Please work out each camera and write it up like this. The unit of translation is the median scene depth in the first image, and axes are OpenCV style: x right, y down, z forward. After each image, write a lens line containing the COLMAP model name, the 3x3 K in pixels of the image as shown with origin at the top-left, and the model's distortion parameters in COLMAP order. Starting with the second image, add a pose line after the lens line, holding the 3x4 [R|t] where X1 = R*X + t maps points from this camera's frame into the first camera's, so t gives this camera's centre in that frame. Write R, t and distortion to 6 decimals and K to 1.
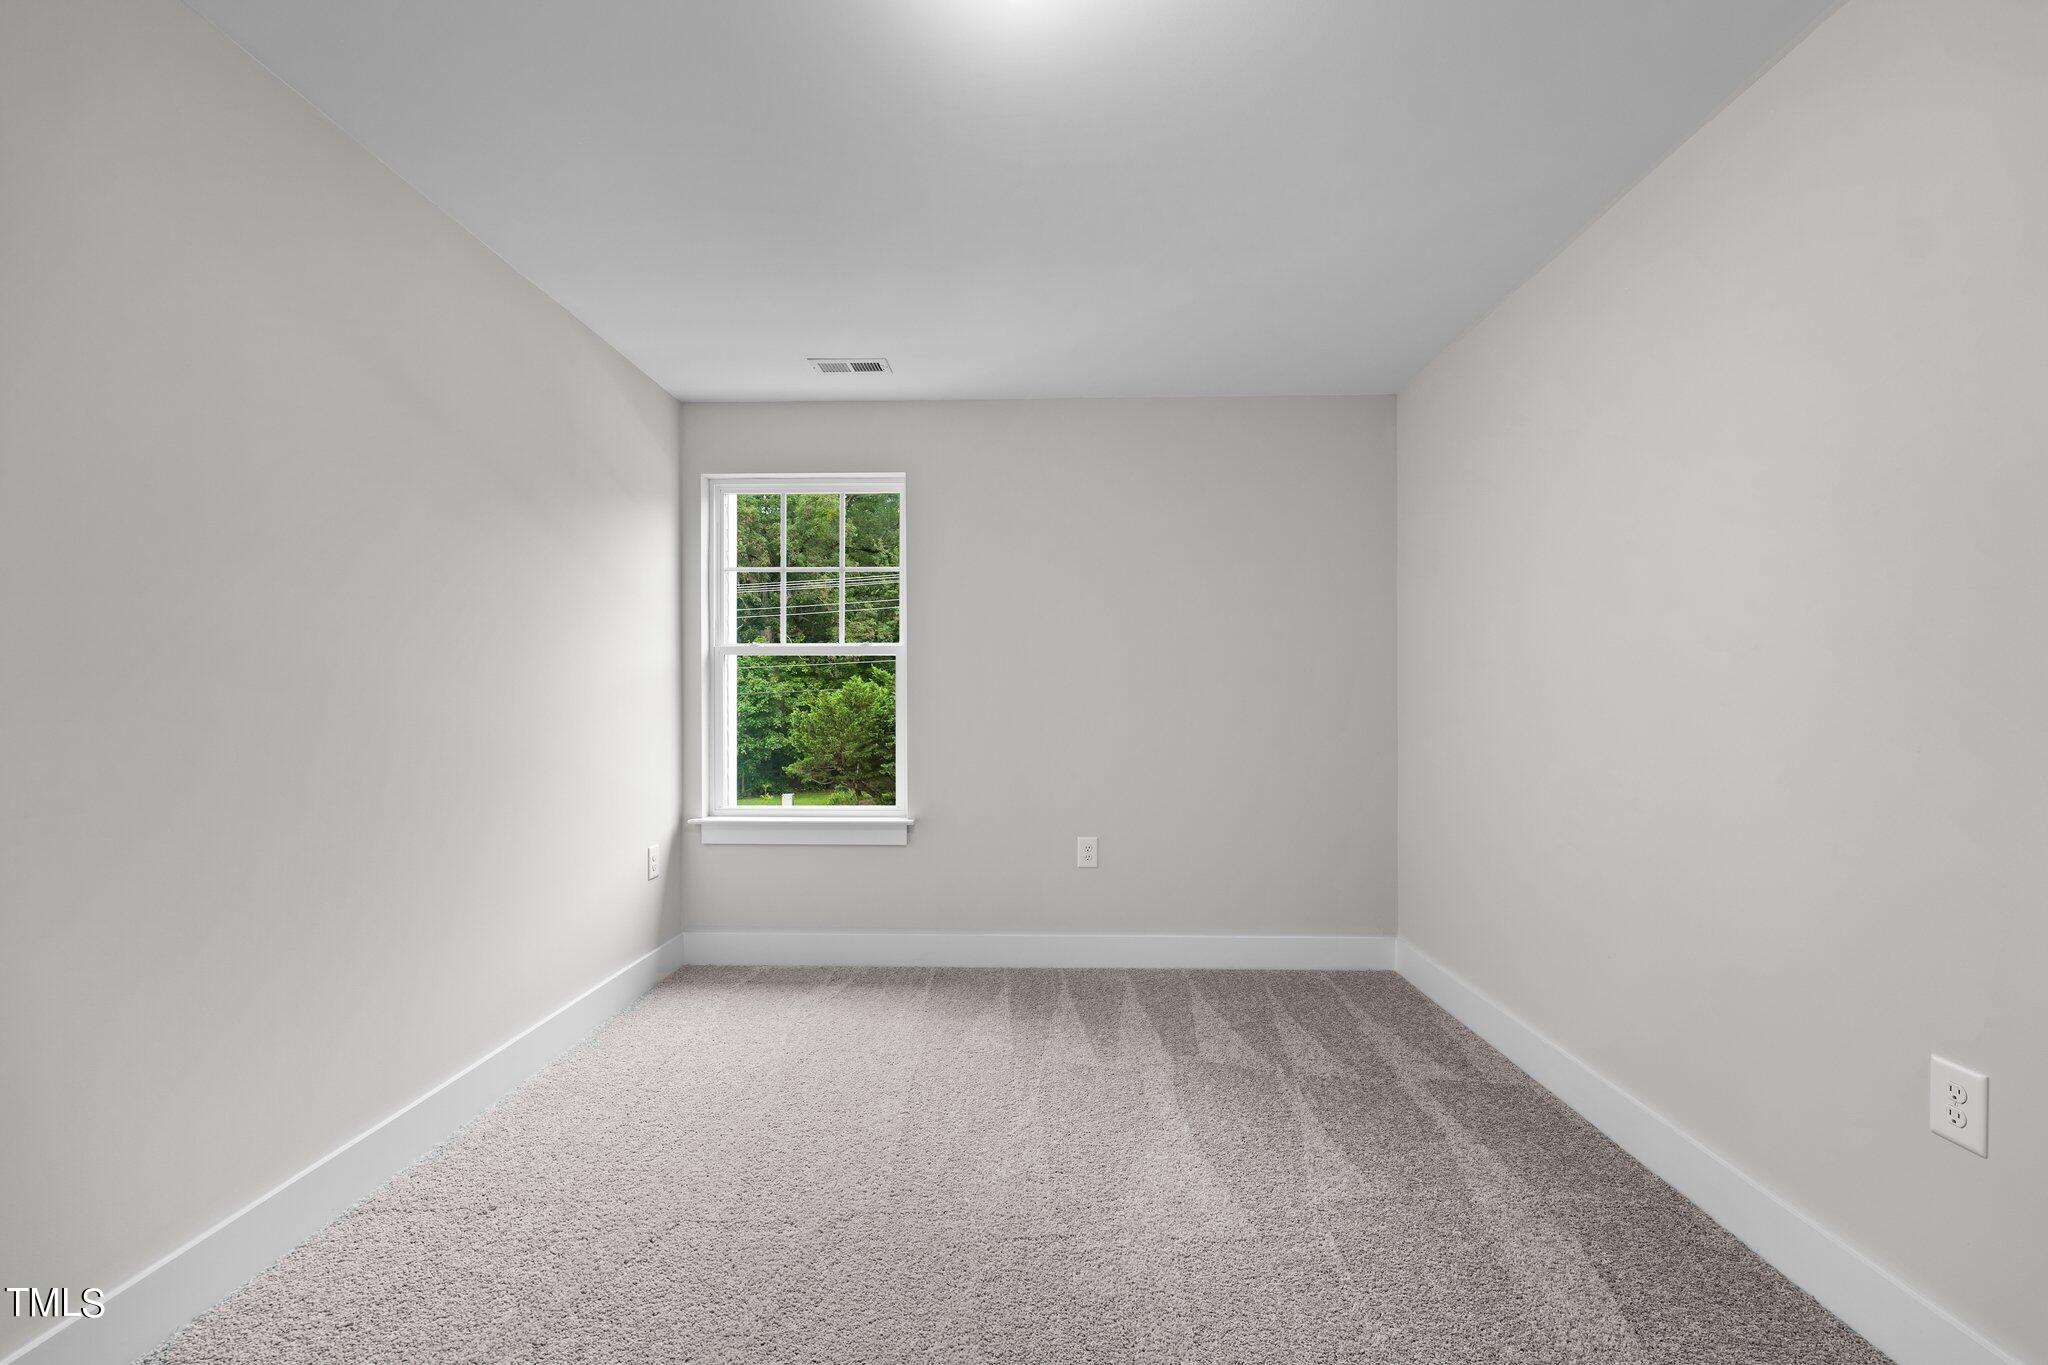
lens RADIAL K [[817.7, 0, 1024.0], [0, 817.7, 682.5], [0, 0, 1]] dist [-0.000624, -0.000122]
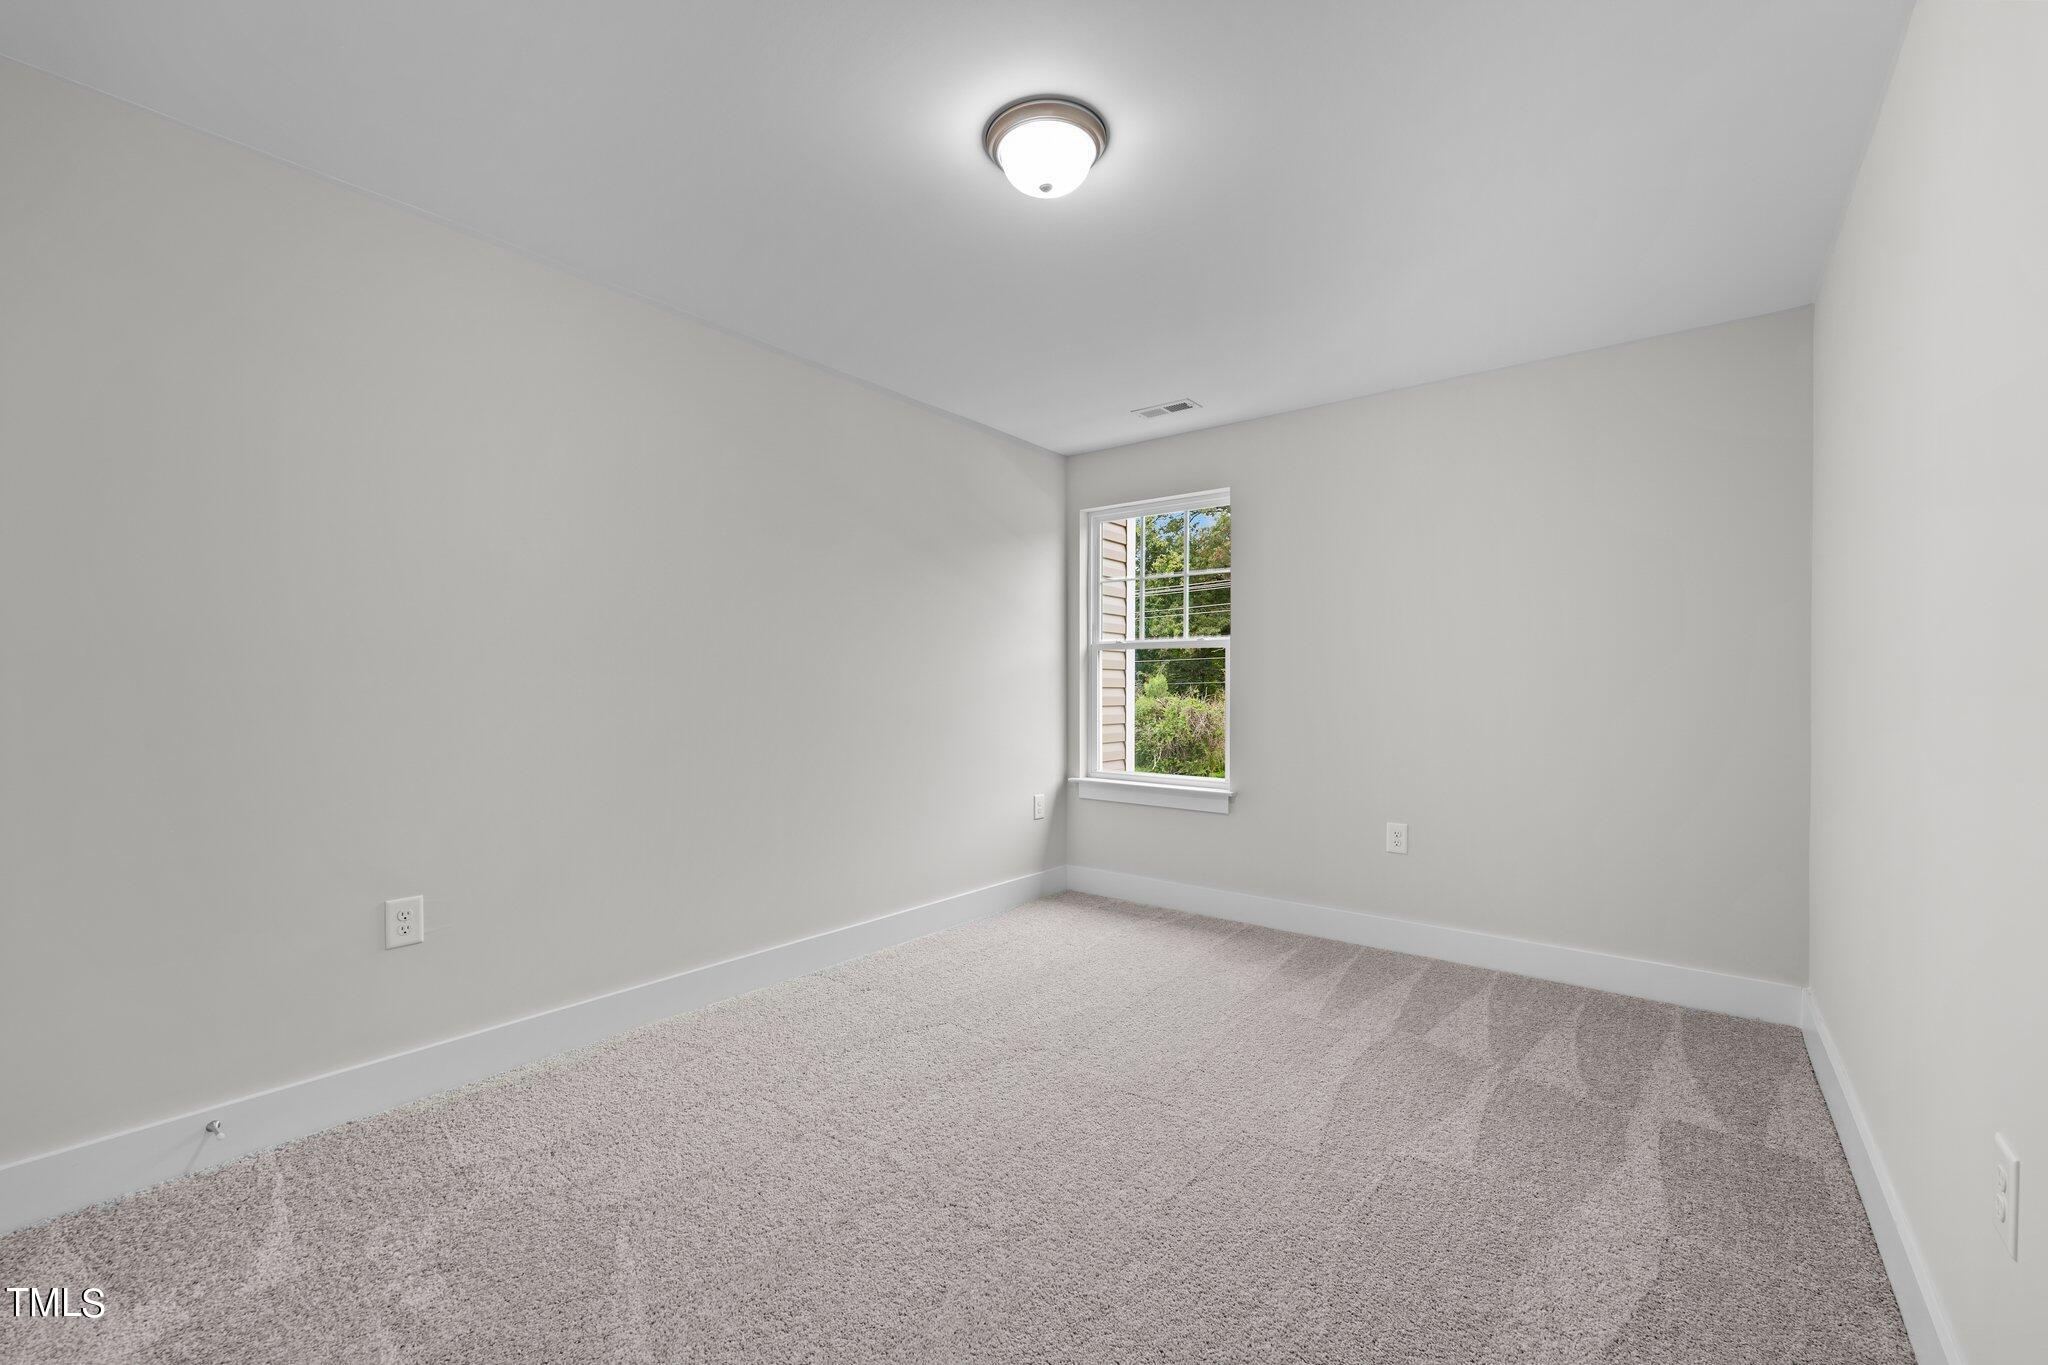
lens RADIAL K [[815.0, 0, 1057.7], [0, 815.0, 670.9], [0, 0, 1]] dist [0.000386, 0.000114]
pose [[0.818969, -0.005543, -0.573811, 0.337325], [0.005468, 0.999983, -0.001856, 0.000109], [0.573812, -0.001618, 0.818985, -0.074270]]
